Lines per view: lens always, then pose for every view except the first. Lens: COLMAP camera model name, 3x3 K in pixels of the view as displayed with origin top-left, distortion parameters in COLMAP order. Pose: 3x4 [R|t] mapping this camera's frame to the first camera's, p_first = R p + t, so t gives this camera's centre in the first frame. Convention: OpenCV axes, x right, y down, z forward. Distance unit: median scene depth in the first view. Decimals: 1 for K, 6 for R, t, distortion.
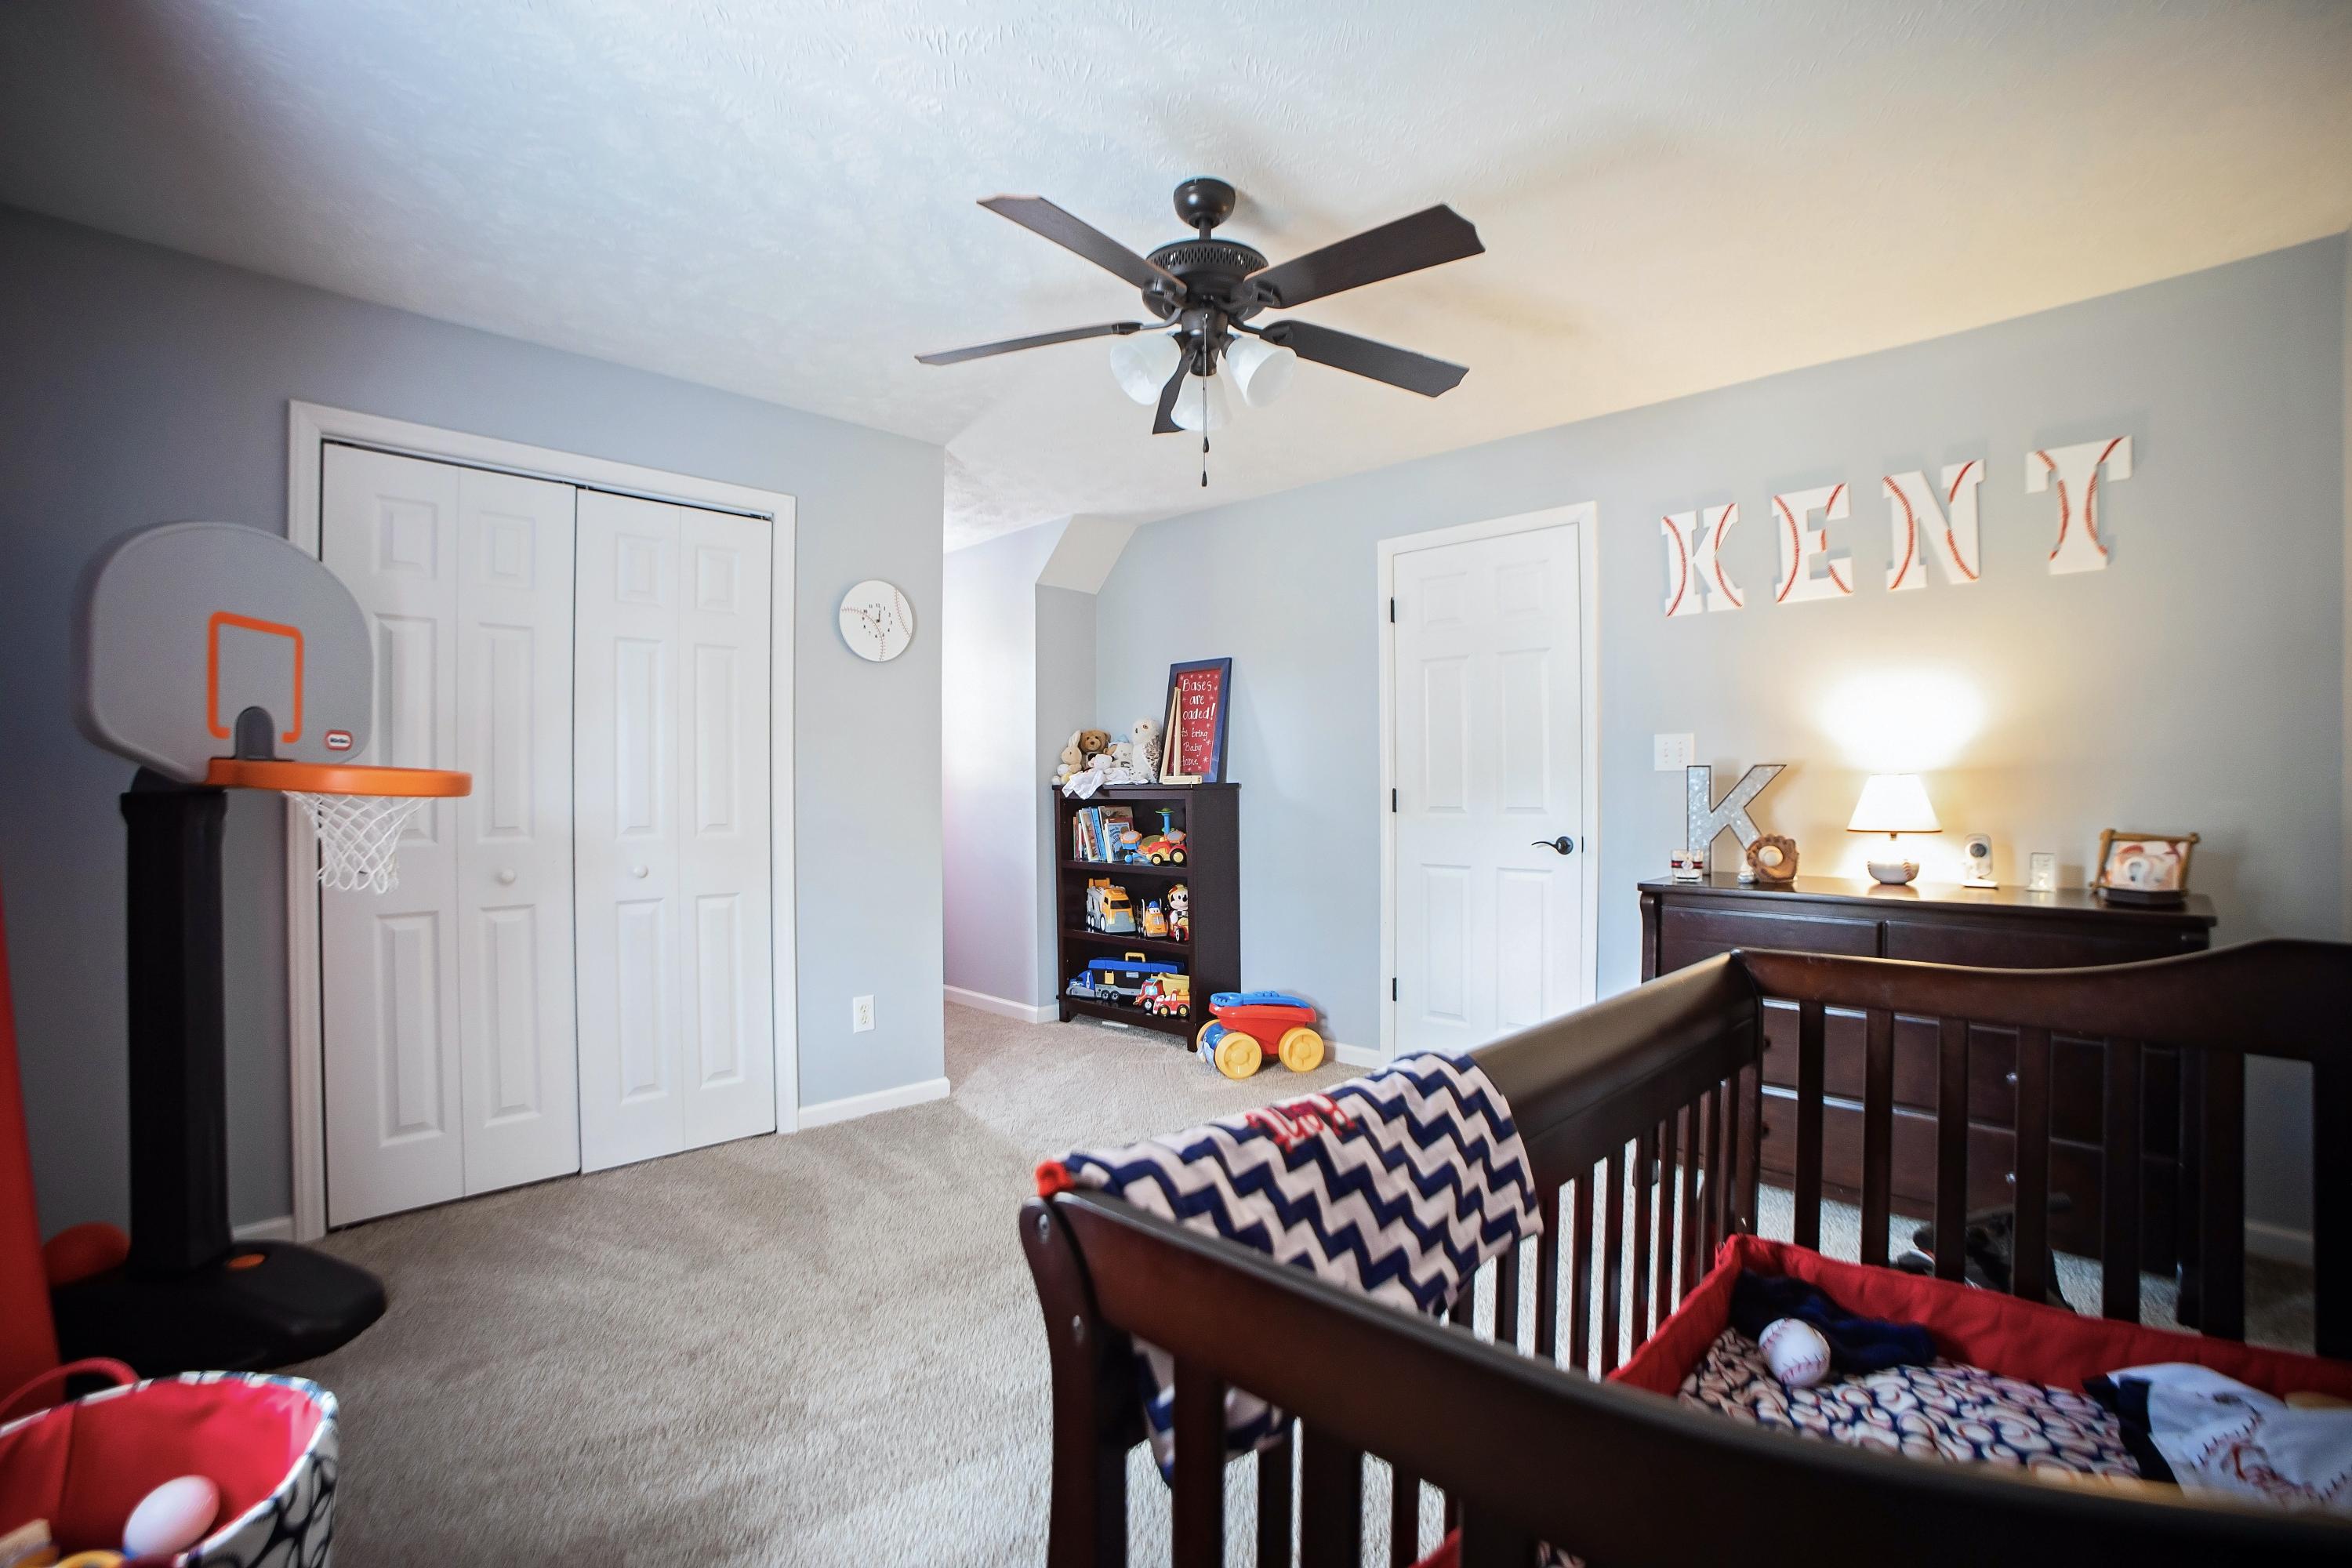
lens RADIAL K [[1052.3, 0, 1181.6], [0, 1052.3, 791.2], [0, 0, 1]] dist [-0.107730, 0.042765]
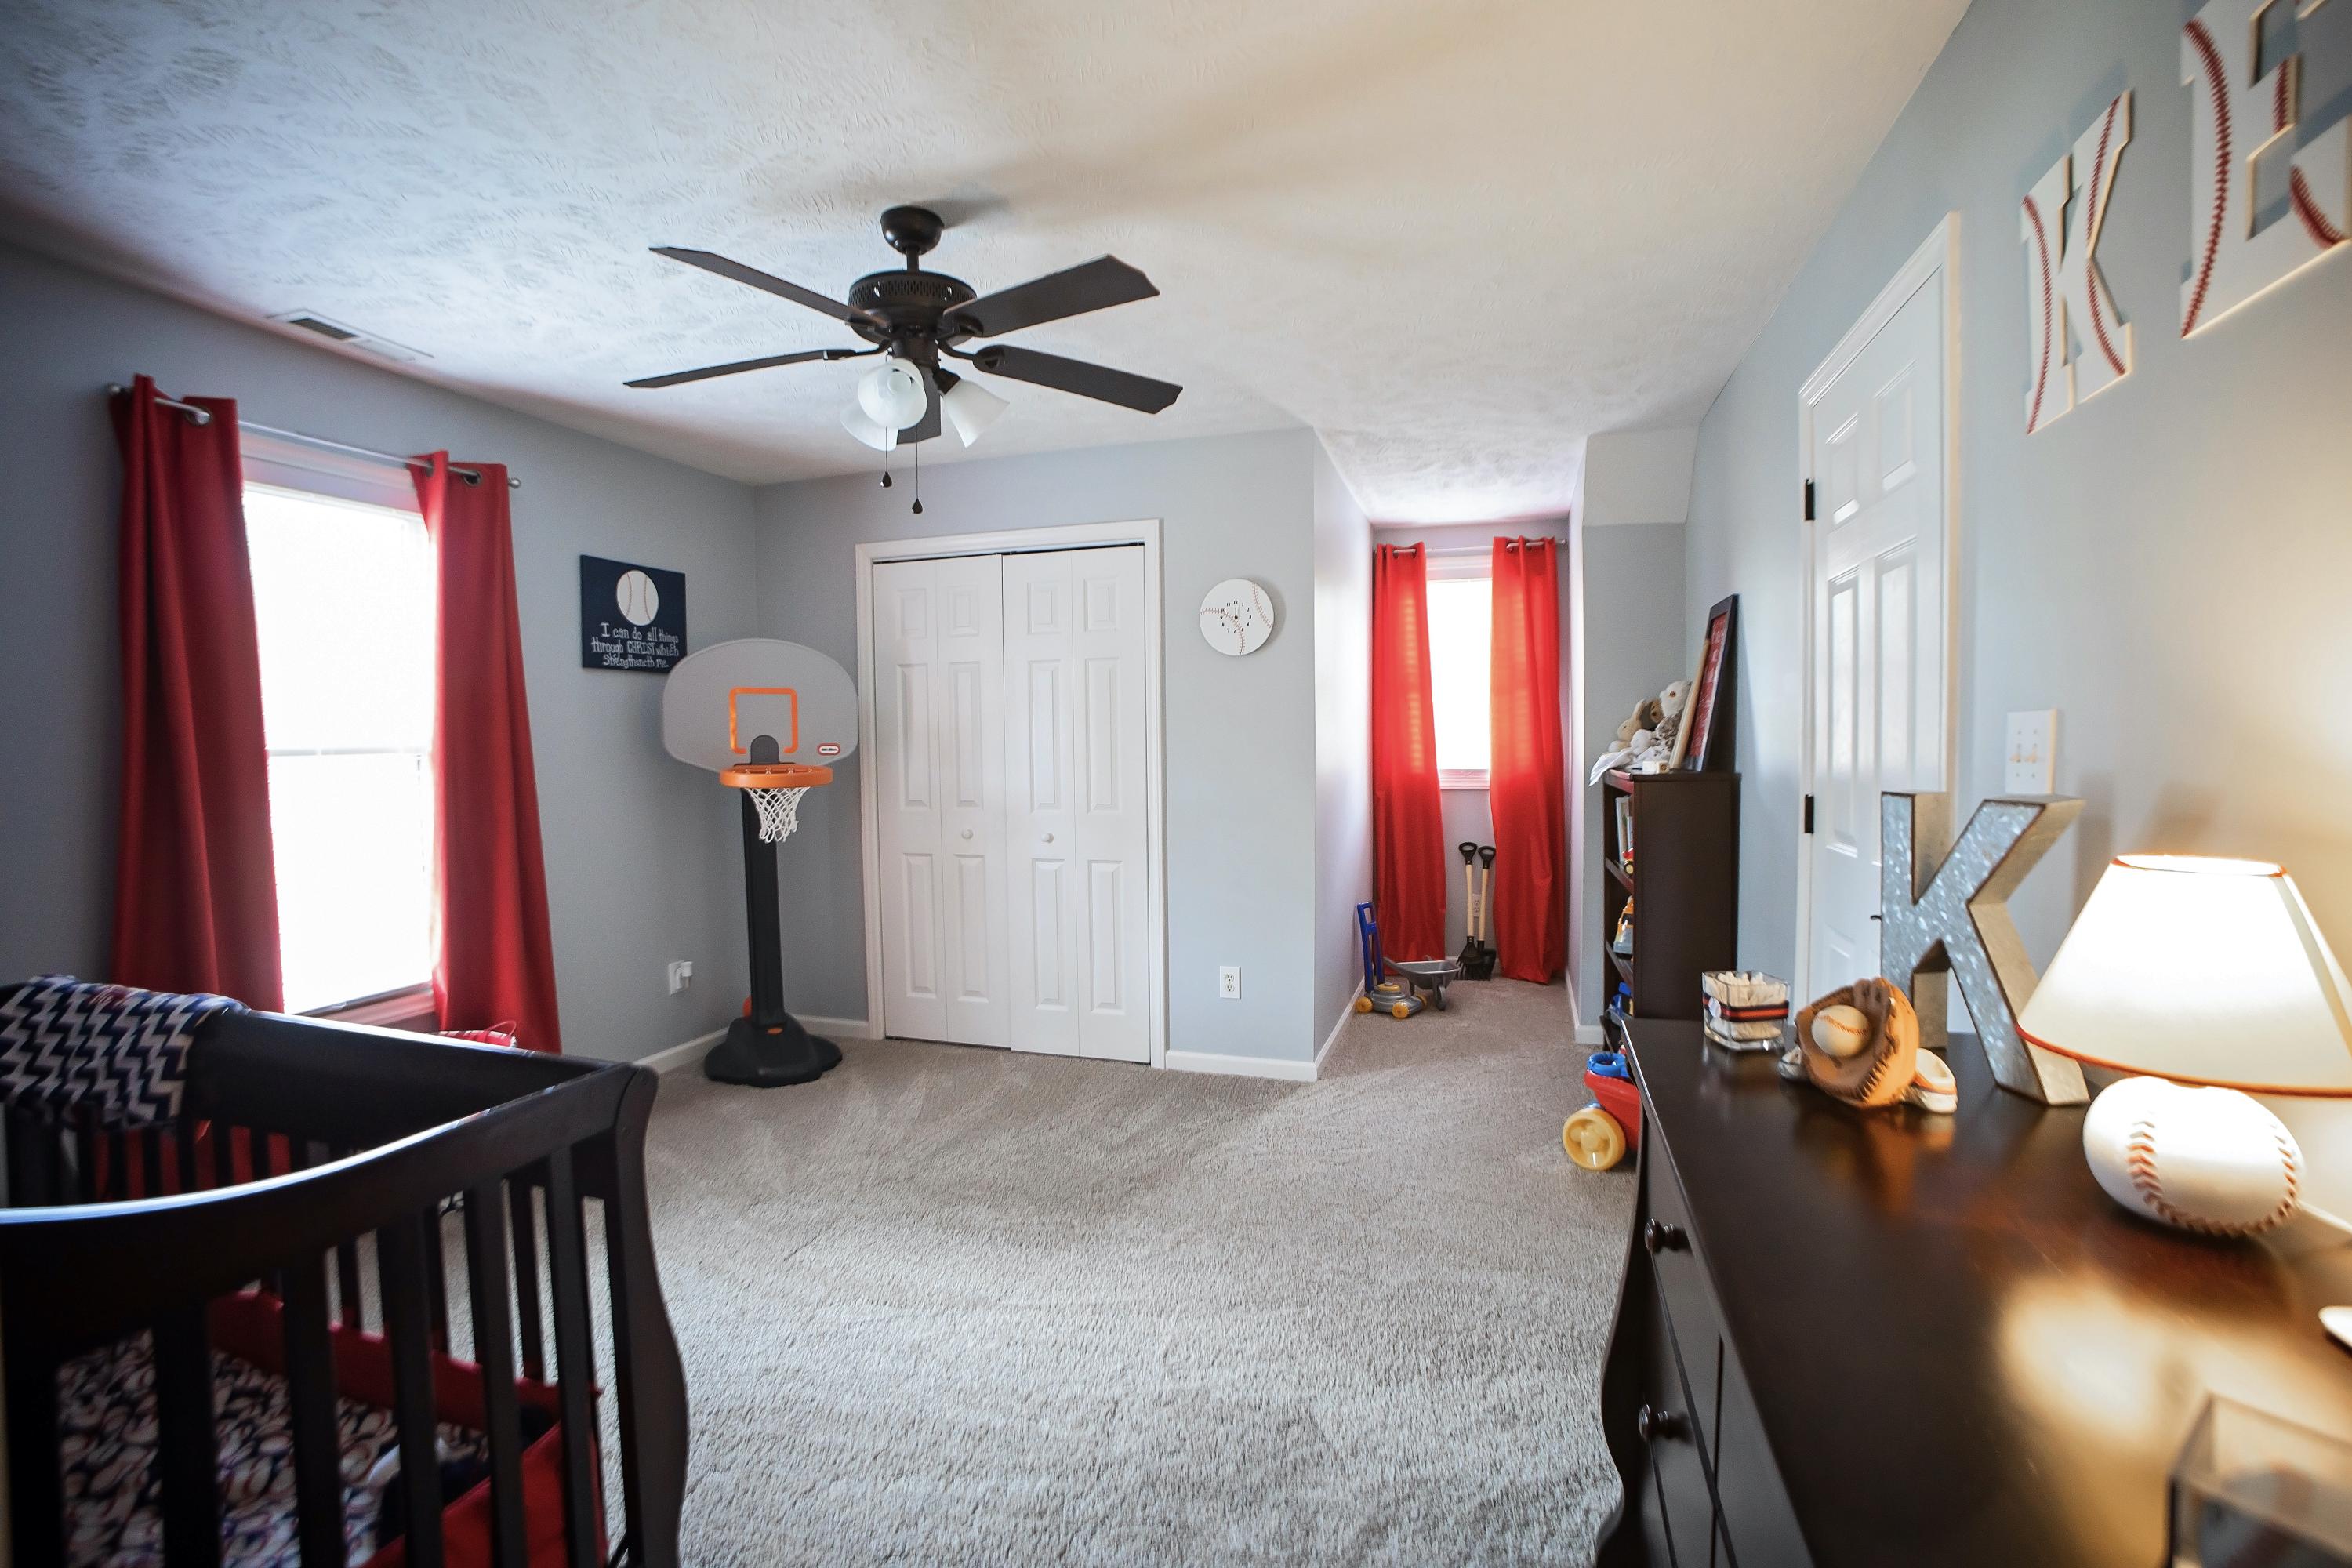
lens RADIAL K [[1052.3, 0, 1181.6], [0, 1052.3, 791.2], [0, 0, 1]] dist [-0.107730, 0.042765]
pose [[0.450284, 0.042033, -0.891896, 0.763595], [0.006179, 0.998721, 0.050187, -0.048799], [0.892864, -0.028109, 0.449448, 0.552940]]
